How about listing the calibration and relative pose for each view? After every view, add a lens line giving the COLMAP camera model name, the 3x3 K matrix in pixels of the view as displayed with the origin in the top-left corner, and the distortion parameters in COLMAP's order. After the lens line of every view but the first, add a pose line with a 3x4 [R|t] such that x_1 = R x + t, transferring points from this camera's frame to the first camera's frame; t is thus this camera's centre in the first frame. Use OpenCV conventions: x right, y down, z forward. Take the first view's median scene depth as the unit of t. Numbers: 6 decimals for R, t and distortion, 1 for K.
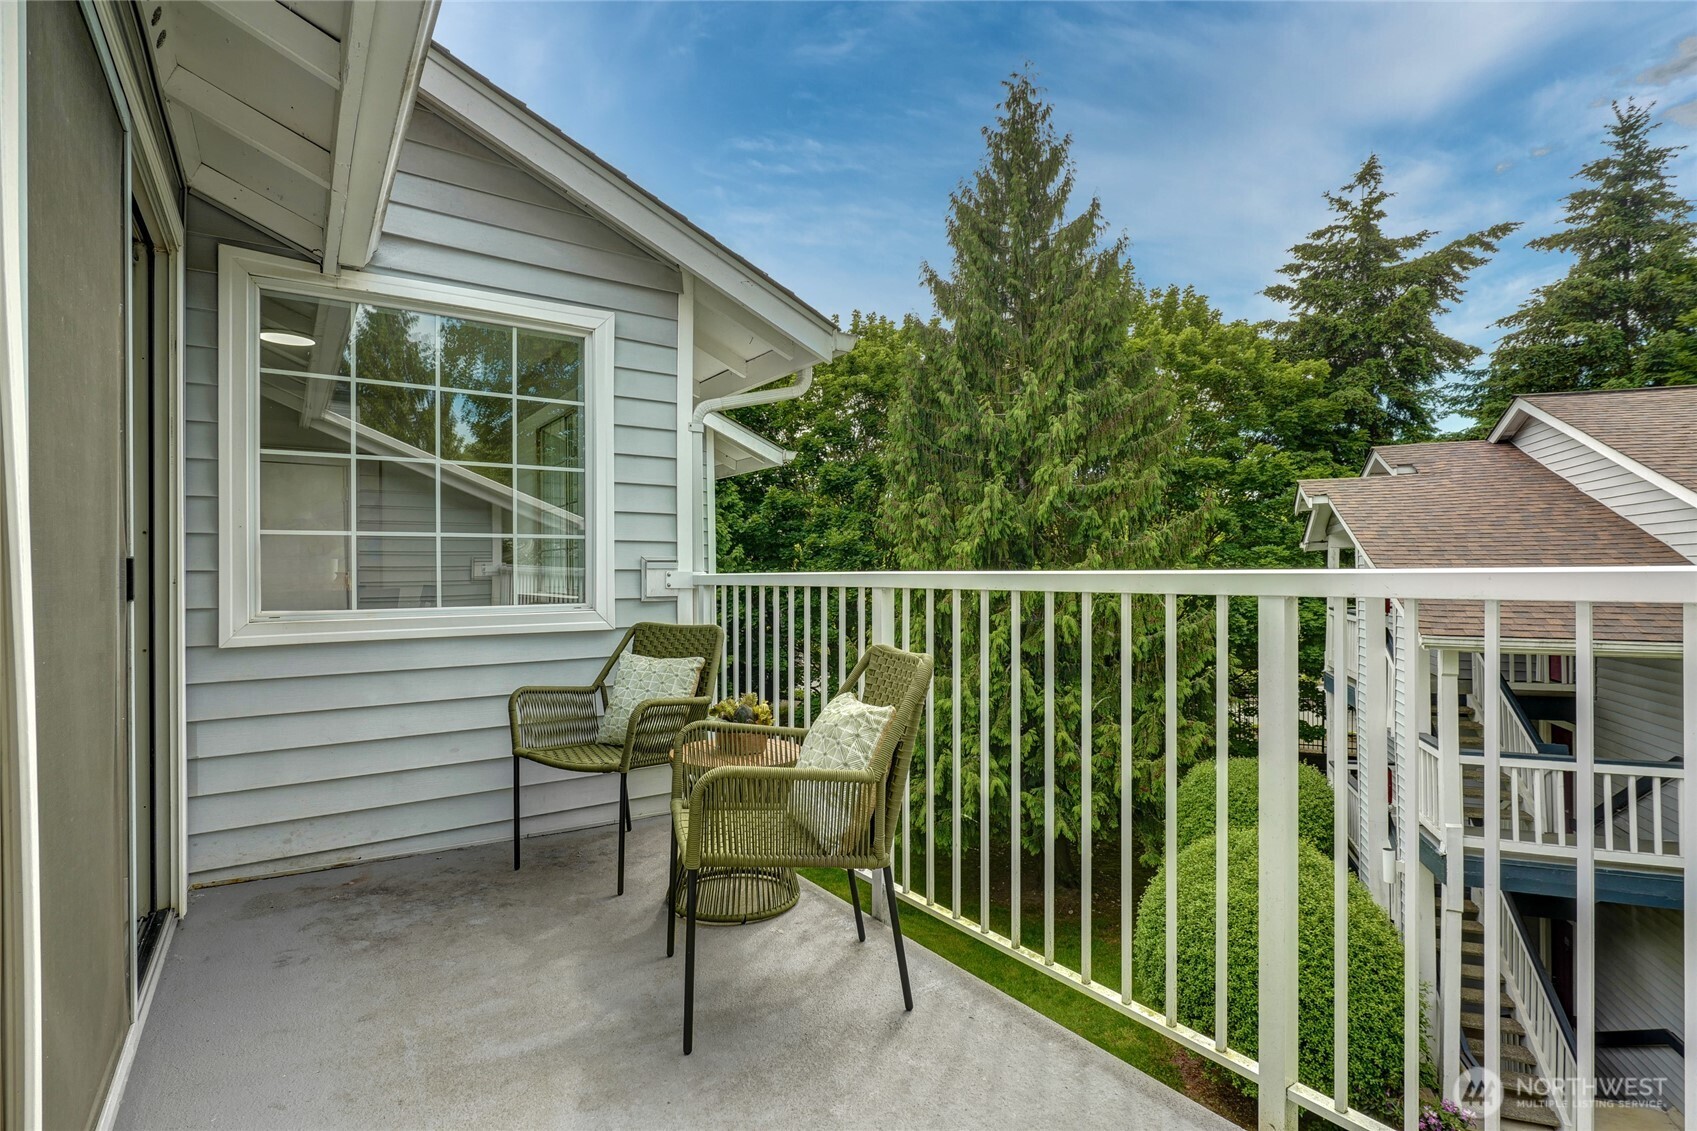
lens RADIAL K [[843.2, 0, 848.3], [0, 843.2, 571.1], [0, 0, 1]] dist [0.000064, -0.000034]
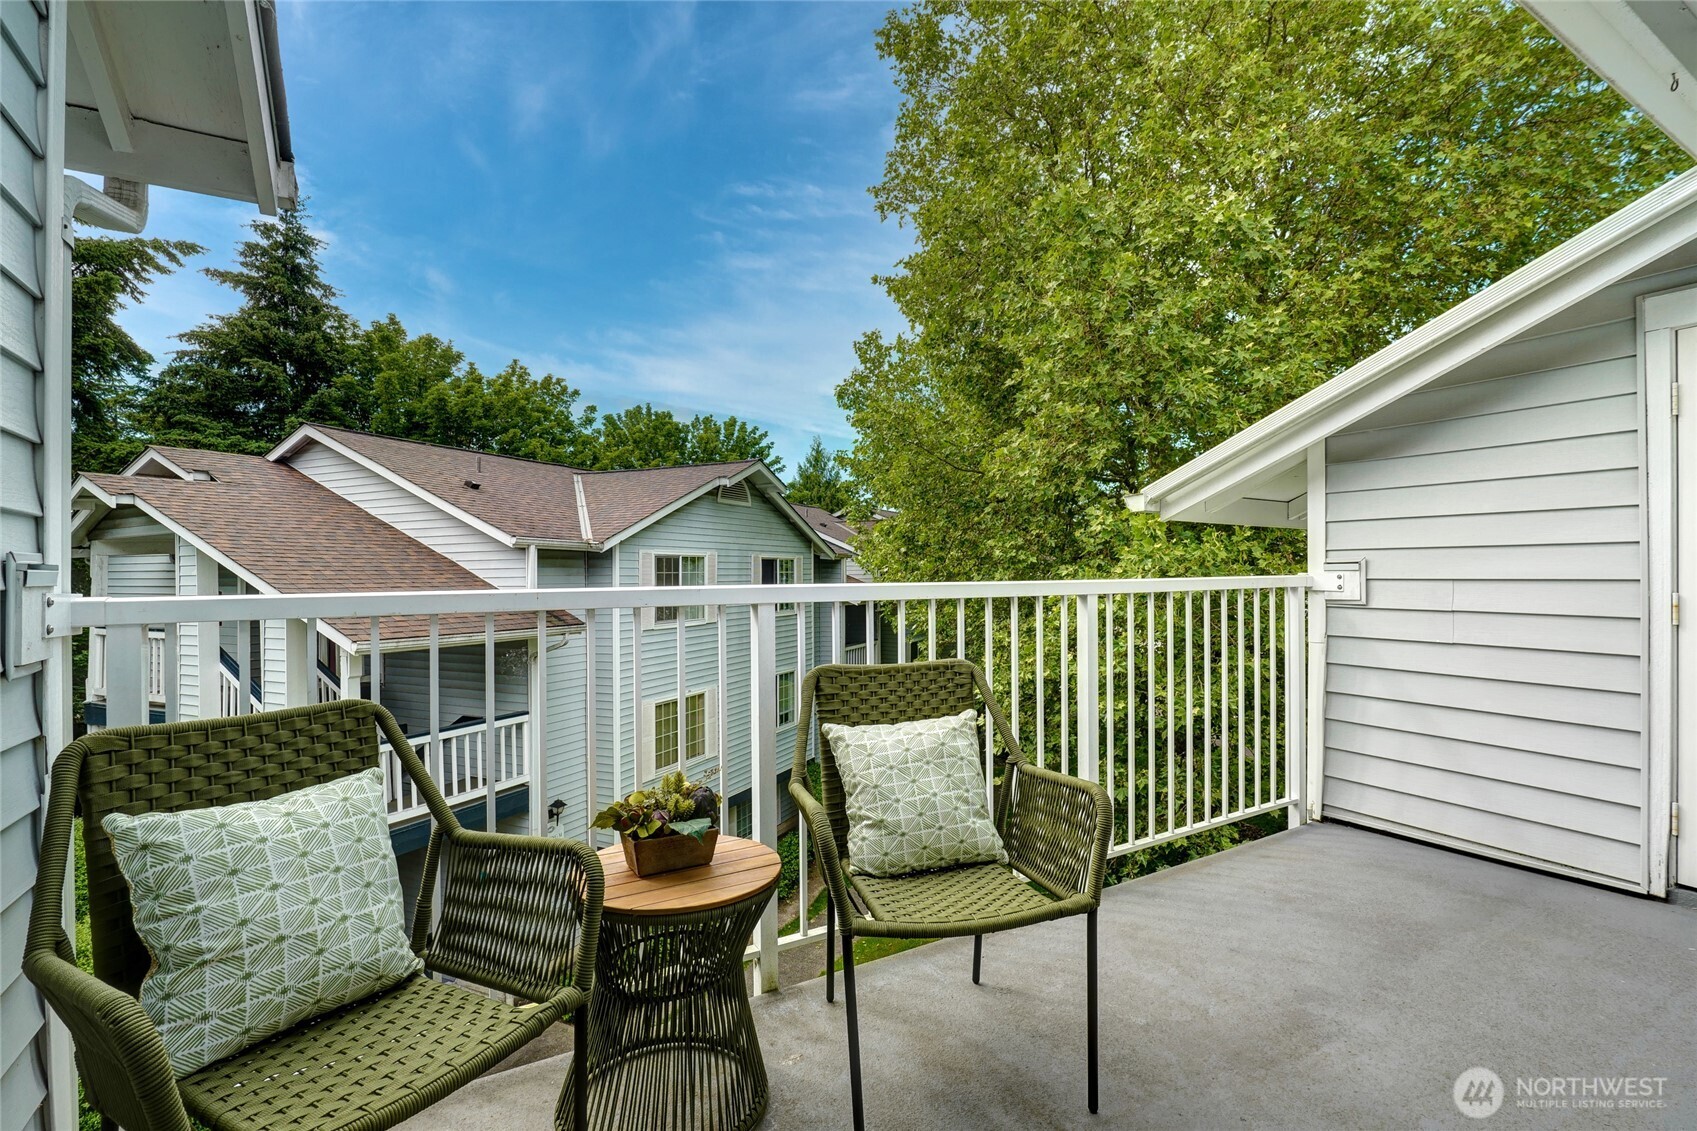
lens RADIAL K [[793.8, 0, 852.3], [0, 793.8, 575.4], [0, 0, 1]] dist [-0.017047, 0.000005]
pose [[0.061023, 0.000630, 0.998136, -0.124319], [0.005992, 0.999982, -0.000997, -0.001263], [-0.998118, 0.006042, 0.061018, 0.141575]]
